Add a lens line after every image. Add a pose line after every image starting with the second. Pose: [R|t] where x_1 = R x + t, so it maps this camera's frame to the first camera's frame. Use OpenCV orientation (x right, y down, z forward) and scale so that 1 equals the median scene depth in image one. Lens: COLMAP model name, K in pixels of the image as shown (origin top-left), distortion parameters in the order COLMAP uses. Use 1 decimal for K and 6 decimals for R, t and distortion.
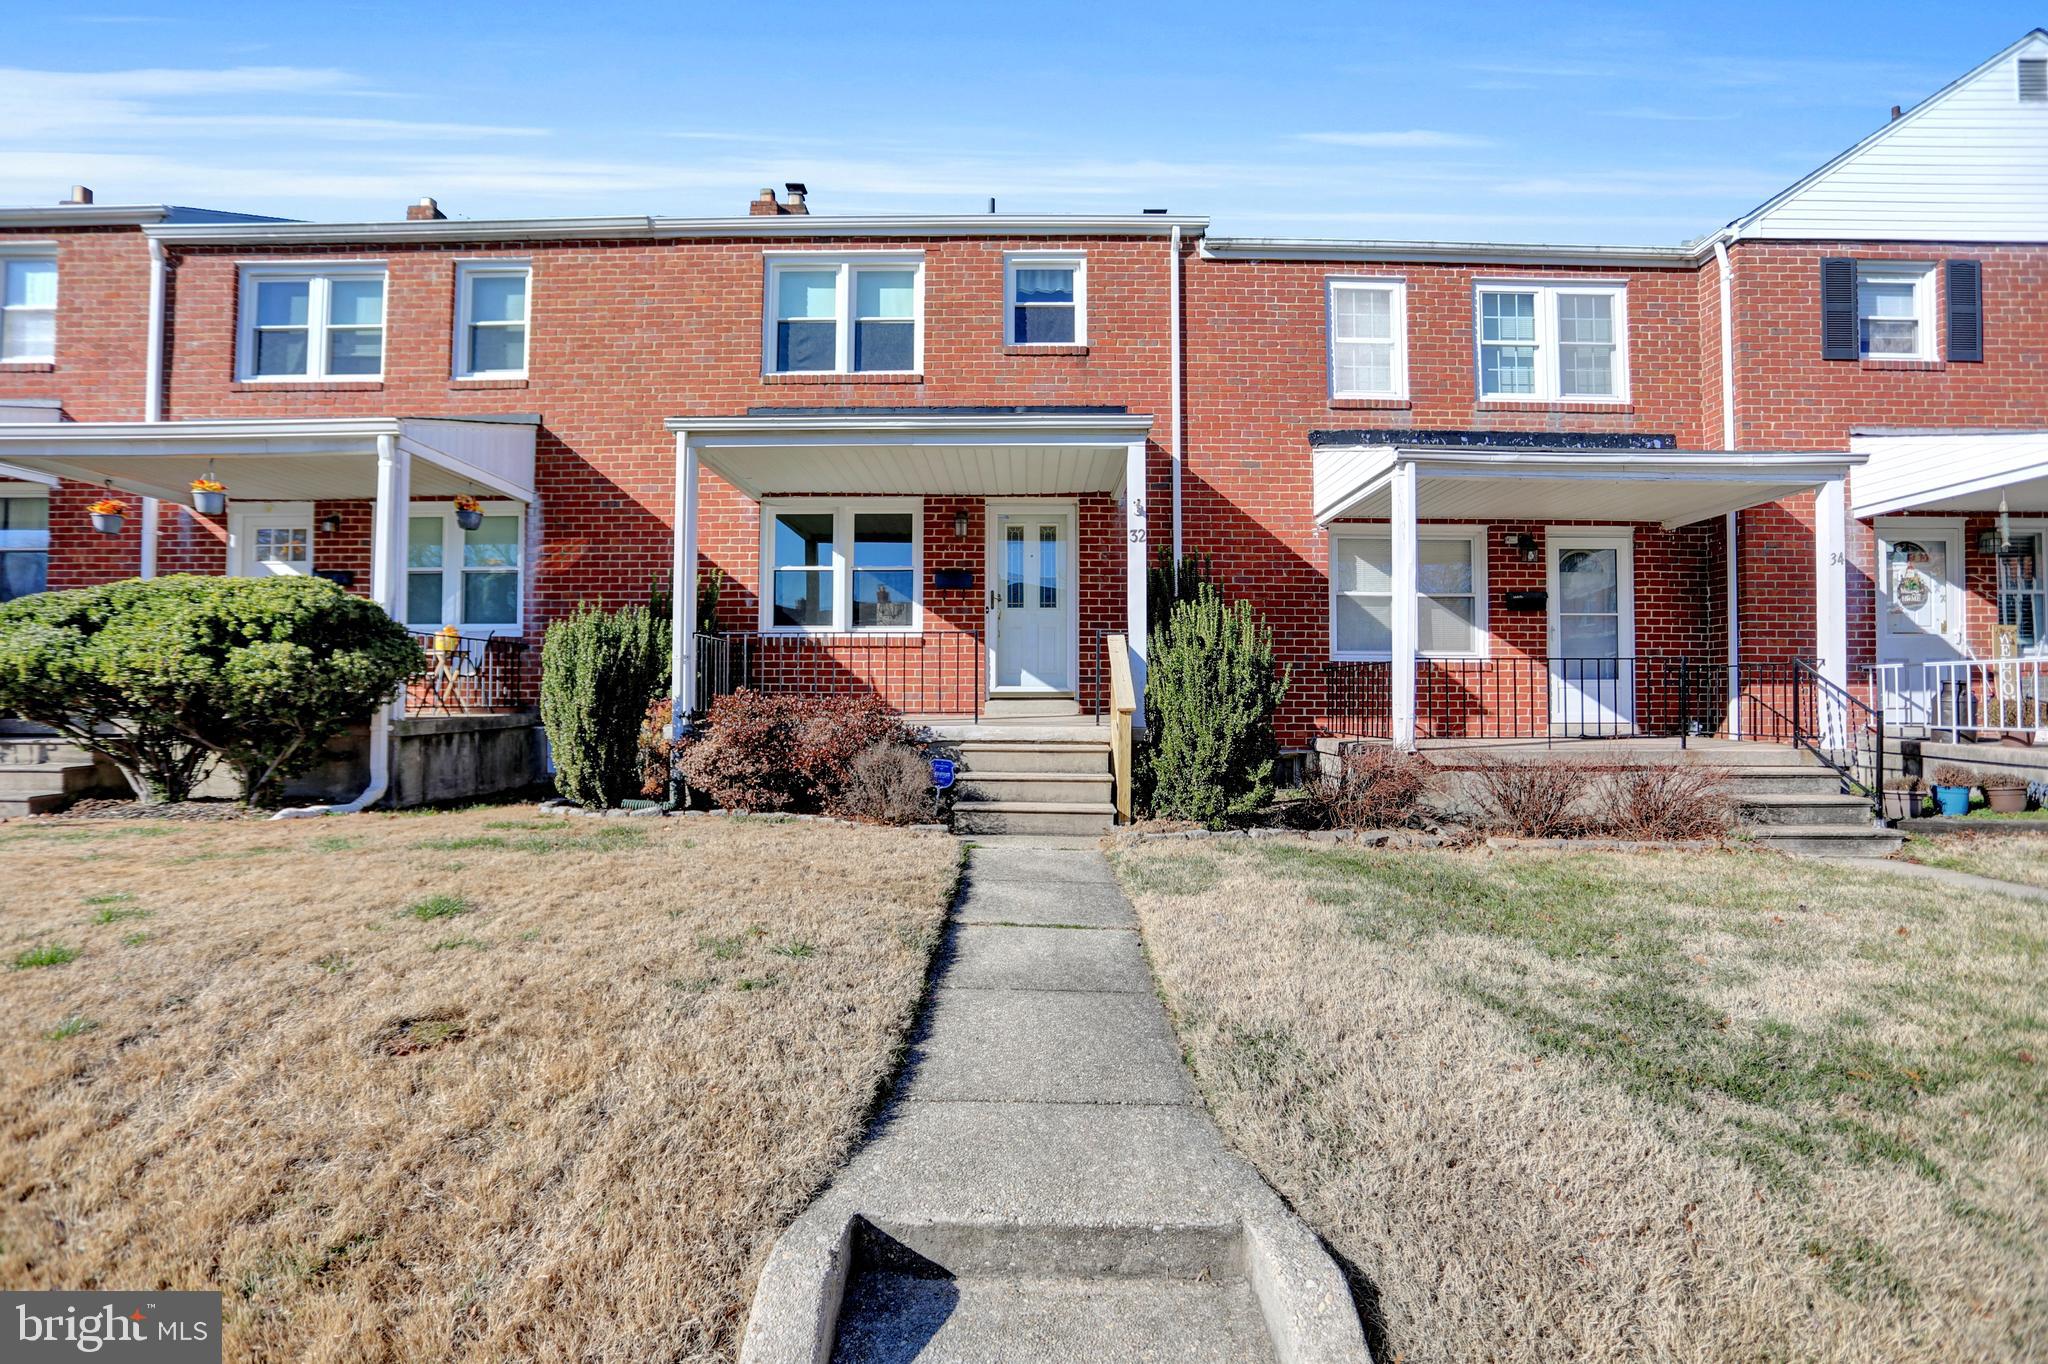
lens RADIAL K [[984.0, 0, 1022.8], [0, 984.0, 677.7], [0, 0, 1]] dist [-0.034639, 0.001669]
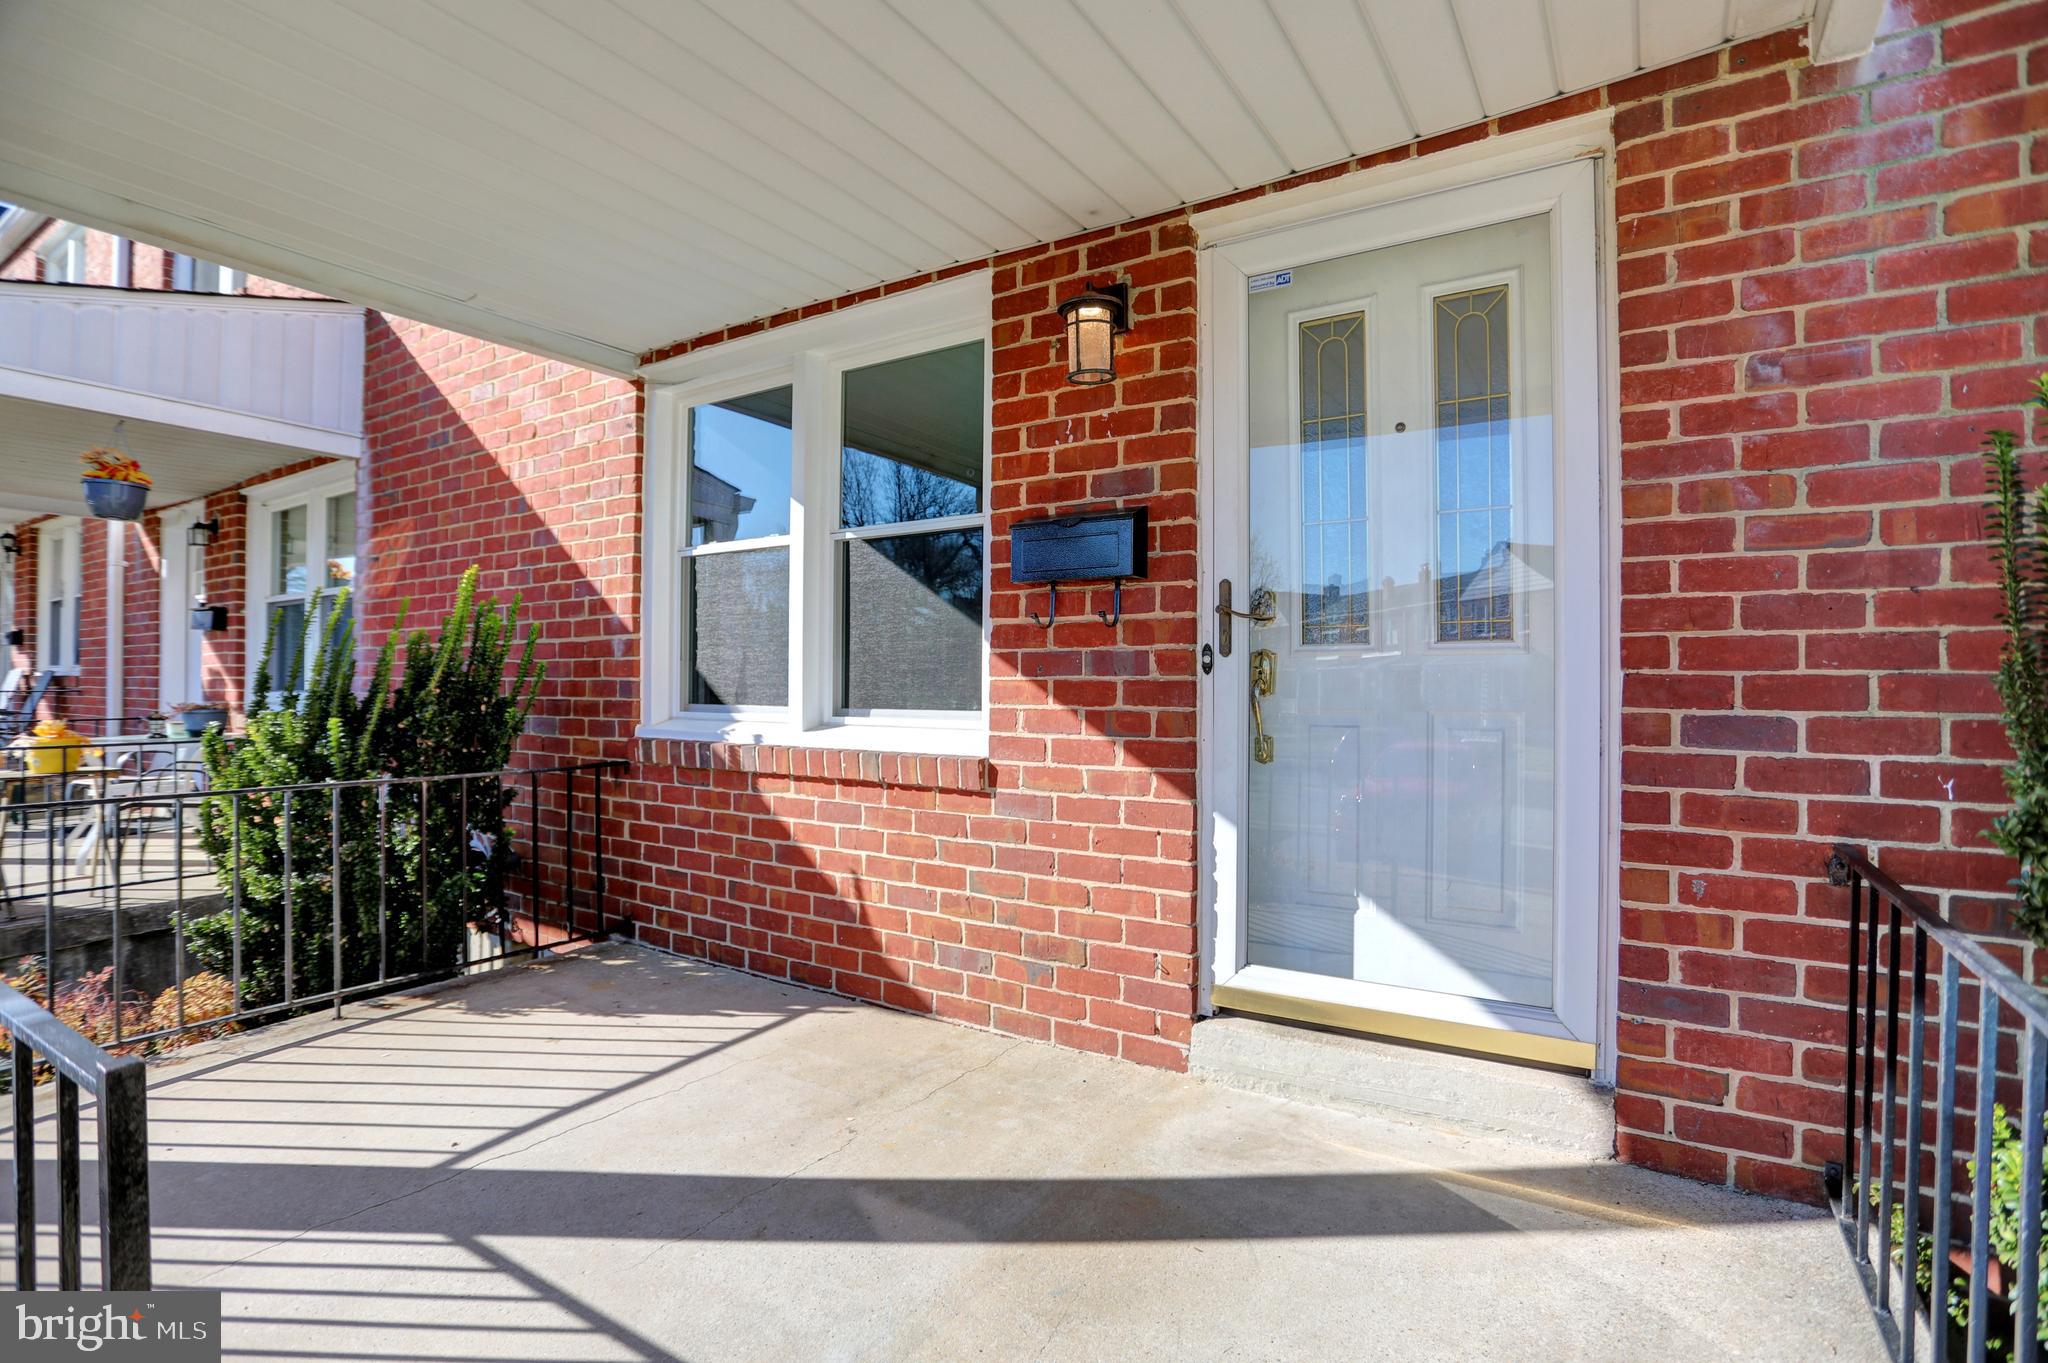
lens RADIAL K [[984.0, 0, 1036.6], [0, 984.0, 683.4], [0, 0, 1]] dist [-0.034639, 0.001669]
pose [[0.848604, 0.000450, -0.529029, 0.060998], [0.013408, 0.999660, 0.022358, -0.068837], [0.528859, -0.026066, 0.848309, 0.762941]]
